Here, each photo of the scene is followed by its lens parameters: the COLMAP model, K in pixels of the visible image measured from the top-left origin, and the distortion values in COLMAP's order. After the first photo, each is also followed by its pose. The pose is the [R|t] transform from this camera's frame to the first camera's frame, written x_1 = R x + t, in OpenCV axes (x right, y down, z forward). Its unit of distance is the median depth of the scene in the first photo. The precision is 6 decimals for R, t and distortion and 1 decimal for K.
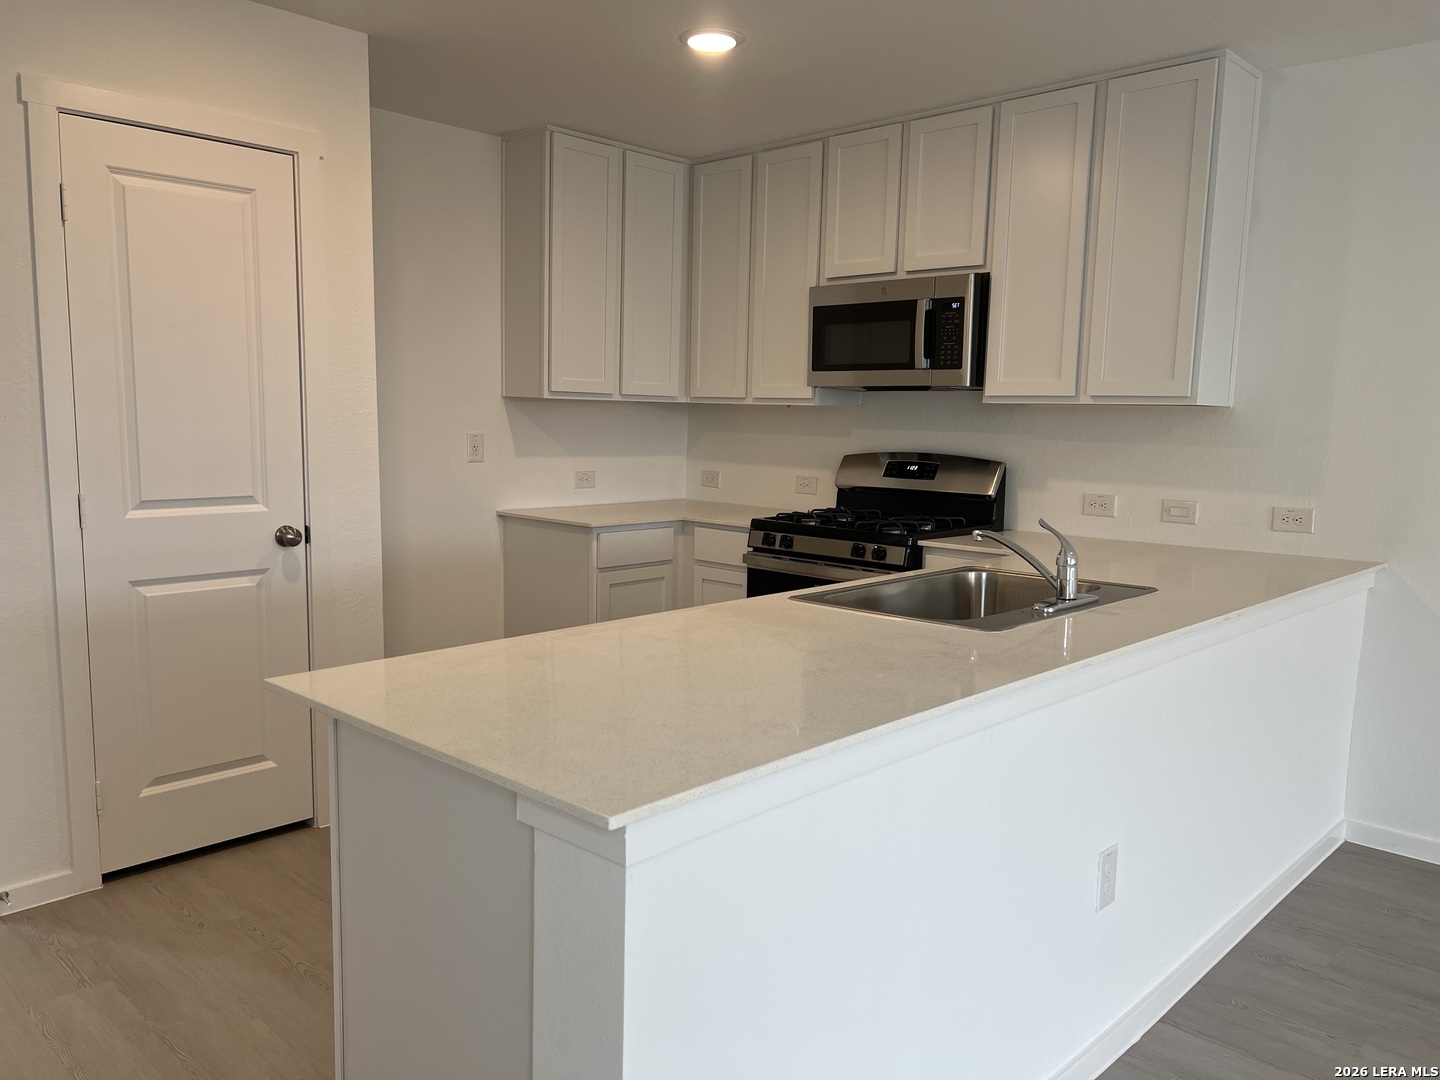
lens RADIAL K [[1082.8, 0, 711.6], [0, 1082.8, 552.9], [0, 0, 1]] dist [0.011776, -0.019588]
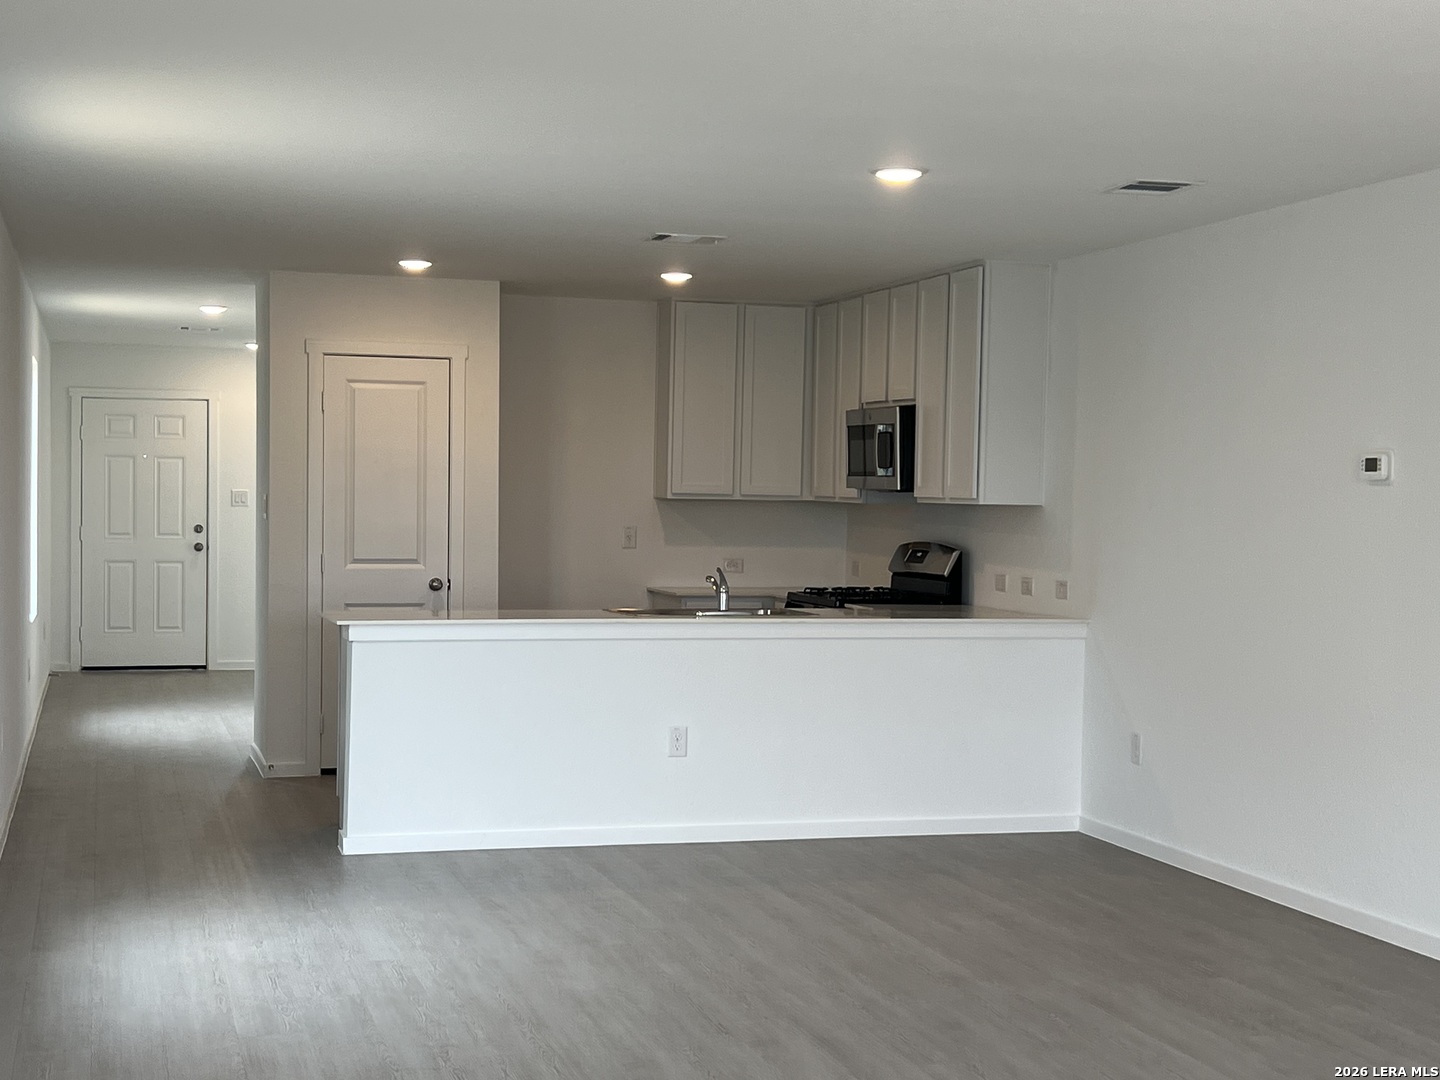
lens RADIAL K [[2200.9, 0, 723.4], [0, 2200.9, 539.9], [0, 0, 1]] dist [0.054993, 0.000000]
pose [[0.870894, 0.006477, -0.491428, 1.280363], [-0.061543, 0.993480, -0.095971, 0.165646], [0.487603, 0.113824, 0.865614, -1.324642]]
